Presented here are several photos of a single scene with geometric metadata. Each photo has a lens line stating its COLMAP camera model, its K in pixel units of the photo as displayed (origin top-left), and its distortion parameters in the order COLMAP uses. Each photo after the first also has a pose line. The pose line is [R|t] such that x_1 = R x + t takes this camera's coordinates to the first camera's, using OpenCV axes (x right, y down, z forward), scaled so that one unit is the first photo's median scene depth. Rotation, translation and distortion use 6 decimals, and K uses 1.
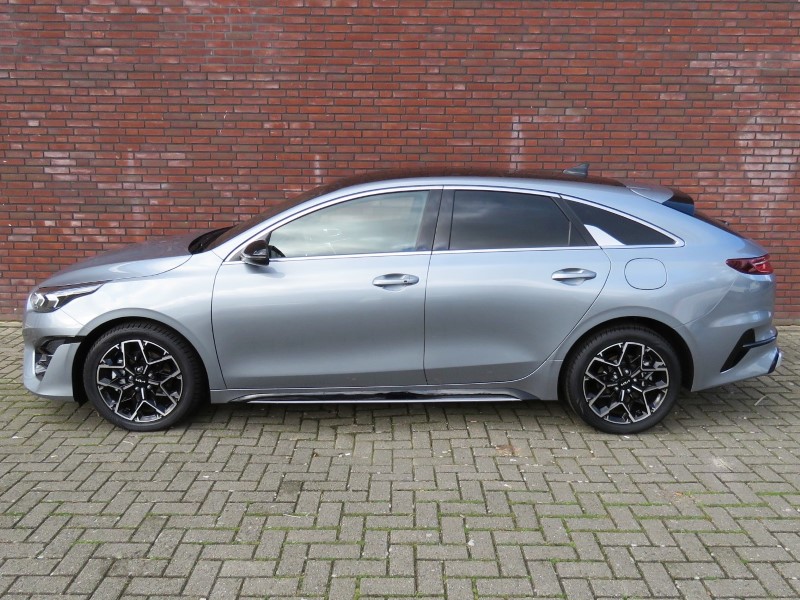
lens RADIAL K [[658.1, 0, 400.0], [0, 658.1, 300.0], [0, 0, 1]] dist [-0.003043, 0.000611]
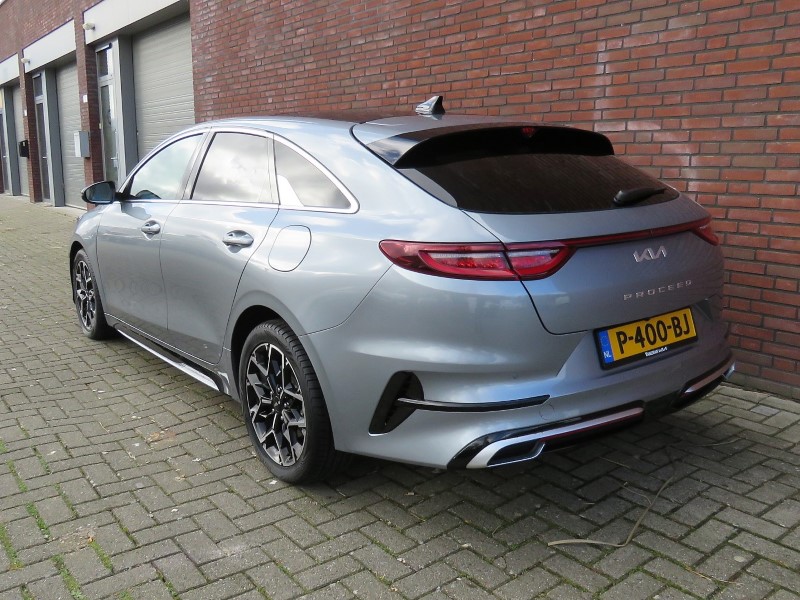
lens RADIAL K [[658.6, 0, 400.0], [0, 658.6, 300.0], [0, 0, 1]] dist [-0.011665, -0.003337]
pose [[0.647642, 0.159283, -0.745110, 0.875010], [-0.153887, 0.985097, 0.076829, -0.051241], [0.746243, 0.064905, 0.662502, 0.601586]]
